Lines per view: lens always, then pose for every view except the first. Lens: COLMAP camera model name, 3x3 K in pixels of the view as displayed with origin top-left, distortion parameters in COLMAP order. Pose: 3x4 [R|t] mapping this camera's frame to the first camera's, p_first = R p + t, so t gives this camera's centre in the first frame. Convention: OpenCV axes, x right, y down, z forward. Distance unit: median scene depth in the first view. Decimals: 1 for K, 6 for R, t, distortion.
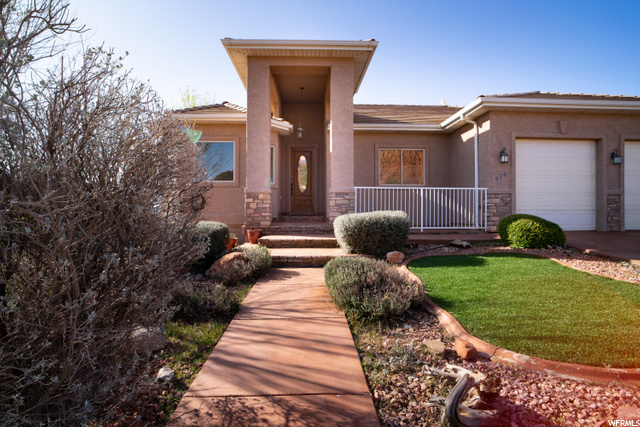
lens RADIAL K [[326.3, 0, 320.0], [0, 326.3, 213.5], [0, 0, 1]] dist [-0.001854, 0.002067]
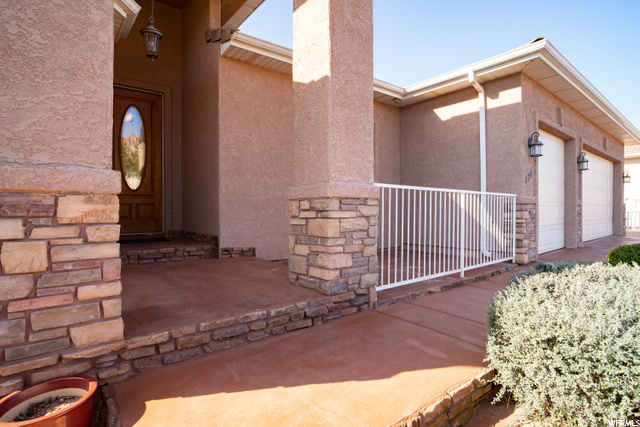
lens RADIAL K [[326.3, 0, 320.0], [0, 326.3, 213.5], [0, 0, 1]] dist [-0.001854, 0.002067]
pose [[0.815067, -0.008458, 0.579306, -0.164776], [-0.005169, 0.999747, 0.021869, -0.052594], [-0.579344, -0.020819, 0.814817, 0.702846]]
